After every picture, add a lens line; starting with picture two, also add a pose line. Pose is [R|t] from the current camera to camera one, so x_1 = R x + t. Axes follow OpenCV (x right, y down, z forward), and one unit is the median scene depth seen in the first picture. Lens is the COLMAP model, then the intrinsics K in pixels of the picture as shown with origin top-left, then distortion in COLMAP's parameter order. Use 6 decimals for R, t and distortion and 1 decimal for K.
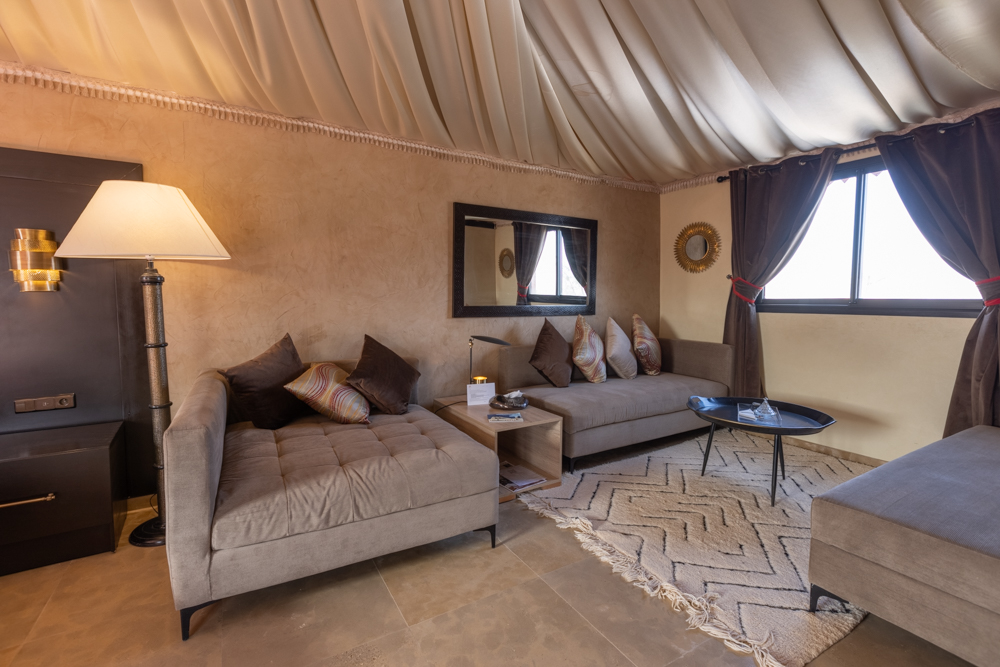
lens RADIAL K [[454.1, 0, 494.4], [0, 454.1, 325.0], [0, 0, 1]] dist [0.002012, 0.000012]
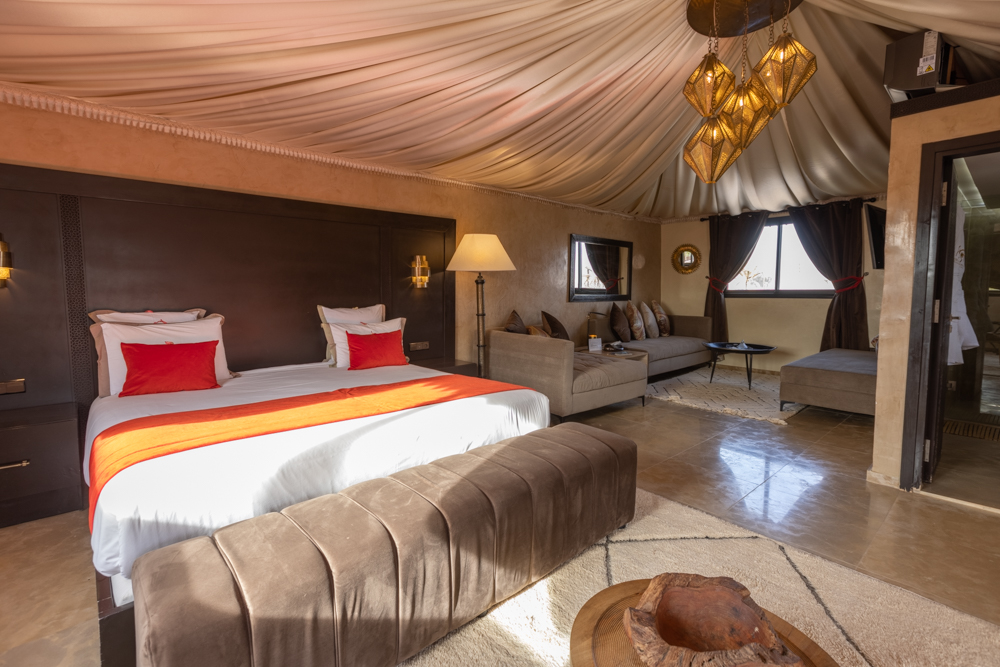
lens RADIAL K [[454.1, 0, 494.4], [0, 454.1, 325.0], [0, 0, 1]] dist [0.002012, 0.000012]
pose [[0.982368, -0.019015, 0.185986, -0.731163], [0.016101, 0.999723, 0.017166, 0.038595], [-0.186261, -0.013869, 0.982402, -0.653953]]
